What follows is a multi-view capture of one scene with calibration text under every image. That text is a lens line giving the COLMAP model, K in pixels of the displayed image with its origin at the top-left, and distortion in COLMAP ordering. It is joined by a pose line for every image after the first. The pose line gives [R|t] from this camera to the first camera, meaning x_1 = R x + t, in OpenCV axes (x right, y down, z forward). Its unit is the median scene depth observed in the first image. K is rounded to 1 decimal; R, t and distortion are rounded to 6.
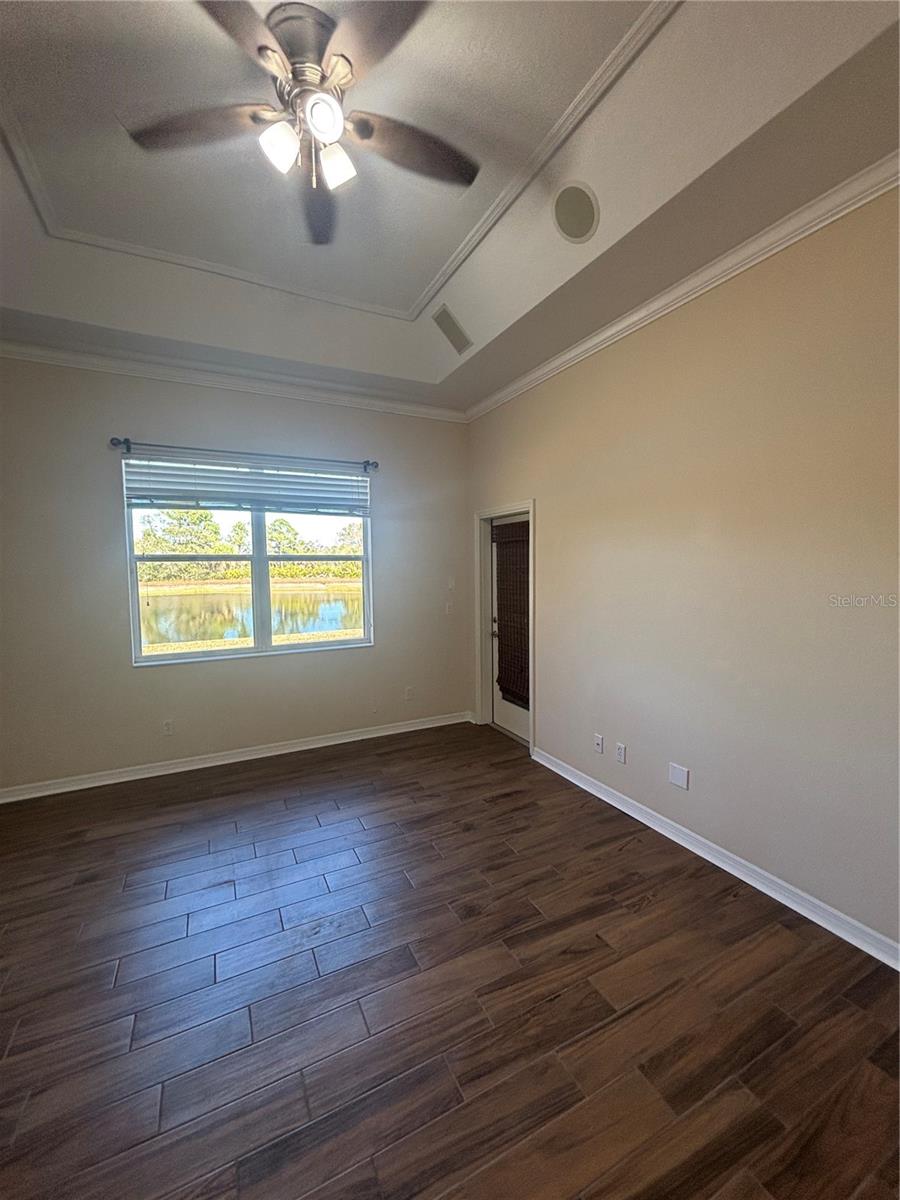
lens RADIAL K [[481.4, 0, 454.8], [0, 481.4, 602.6], [0, 0, 1]] dist [-0.003502, 0.000491]
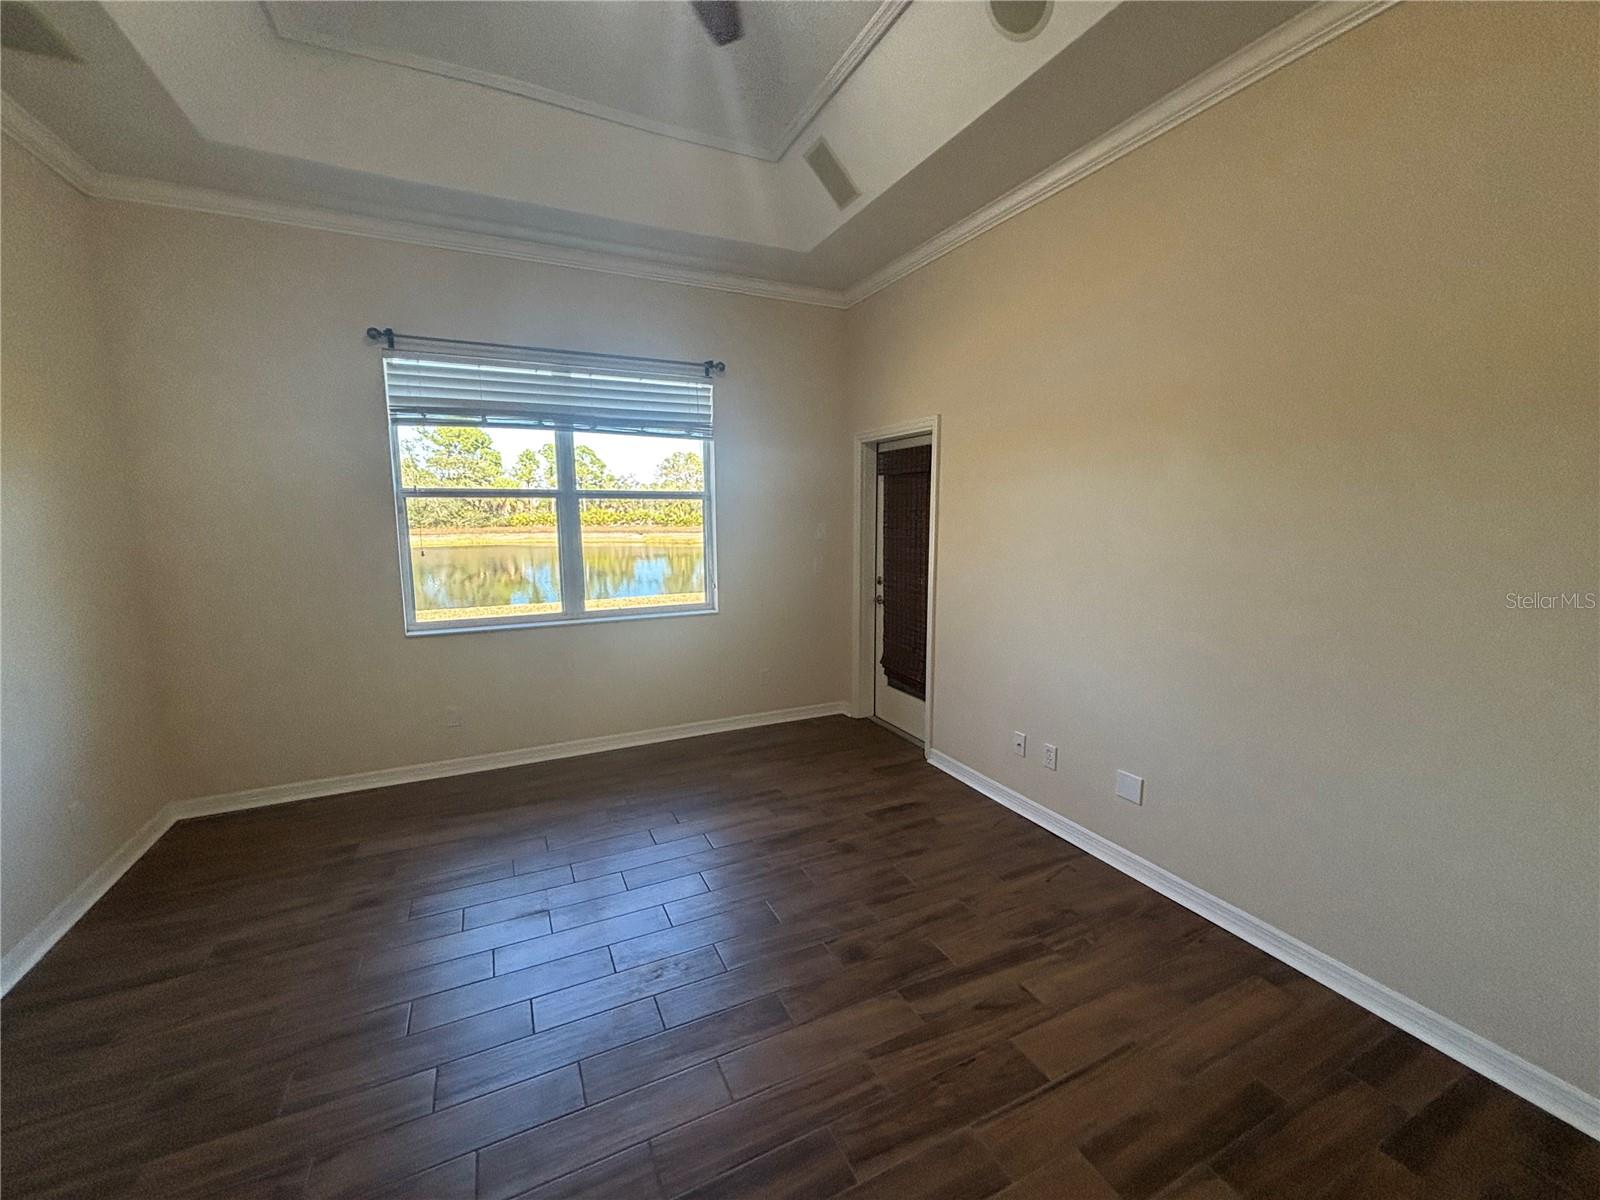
lens RADIAL K [[641.8, 0, 800.3], [0, 641.8, 601.9], [0, 0, 1]] dist [-0.003502, 0.000491]
pose [[0.999727, 0.009449, -0.021356, -0.025872], [-0.008044, 0.997854, 0.064983, 0.008066], [0.021924, -0.064793, 0.997658, 0.004862]]
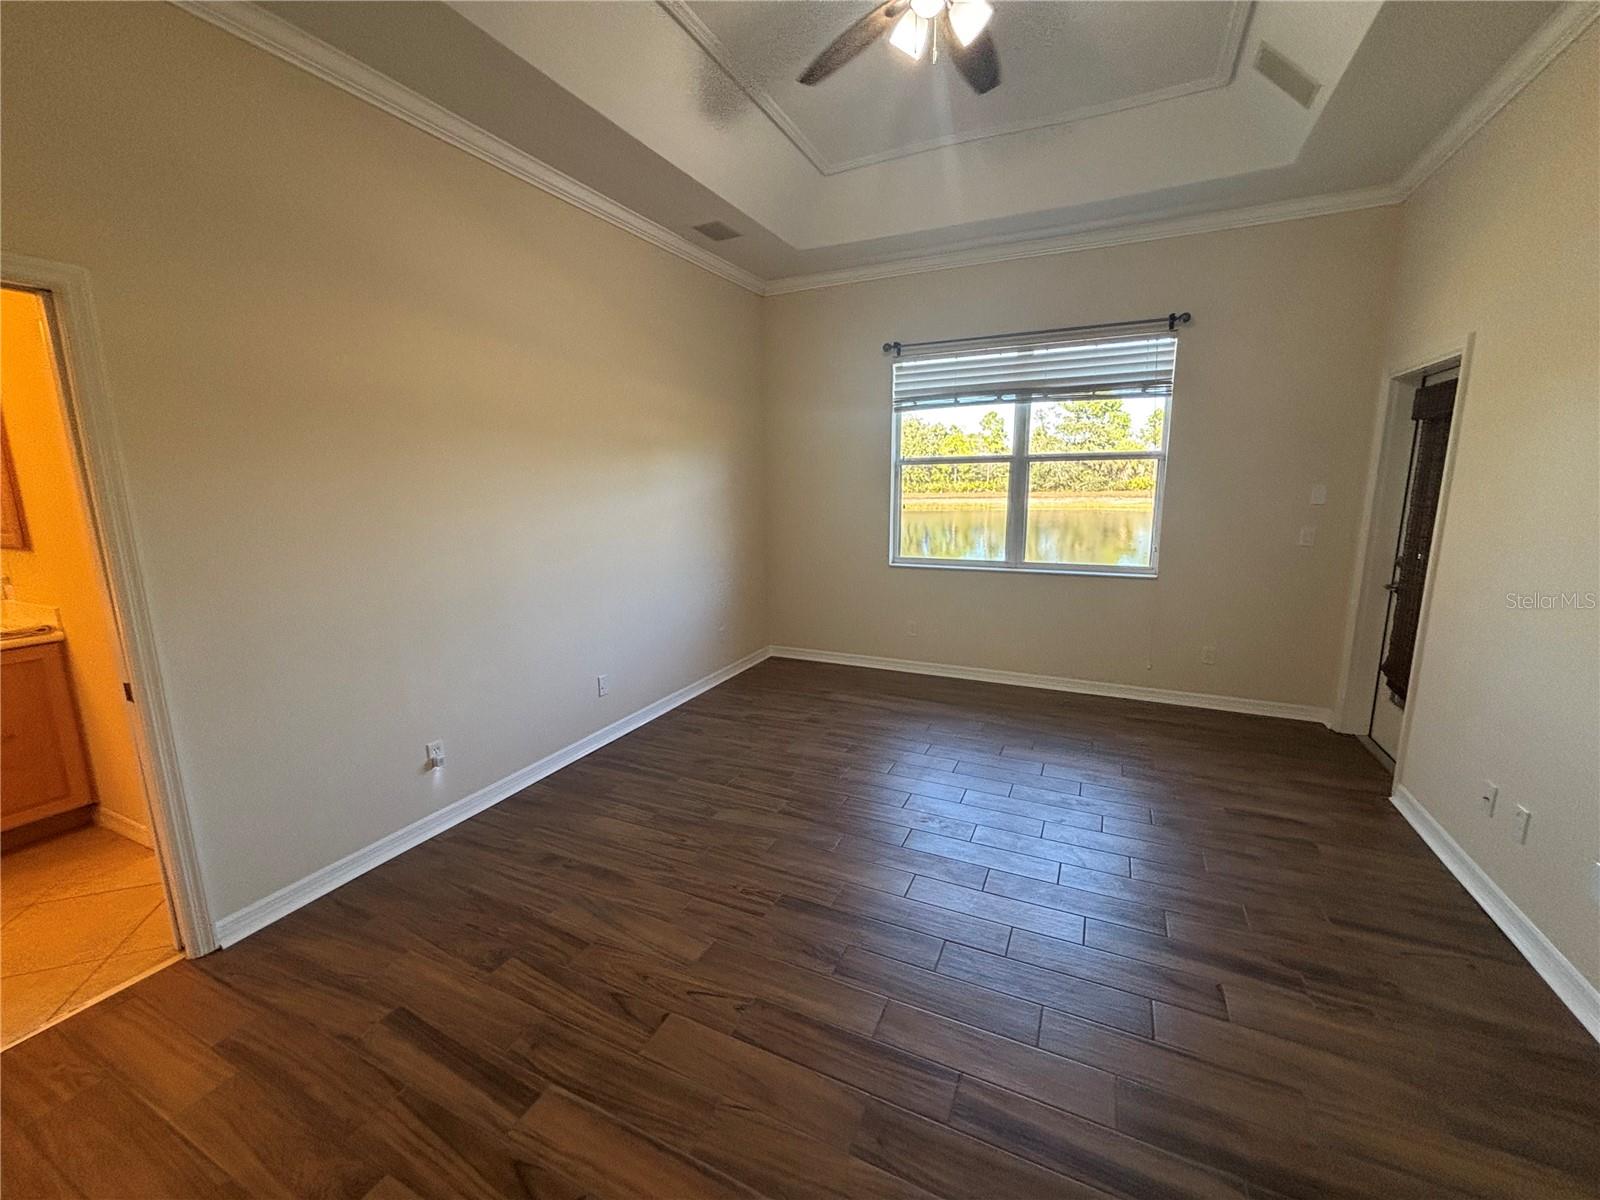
lens RADIAL K [[641.8, 0, 800.6], [0, 641.8, 606.8], [0, 0, 1]] dist [-0.003502, 0.000491]
pose [[0.608150, 0.157810, -0.777978, 0.356877], [-0.055493, 0.986095, 0.156646, 0.013199], [0.791880, -0.052092, 0.608451, -0.027507]]
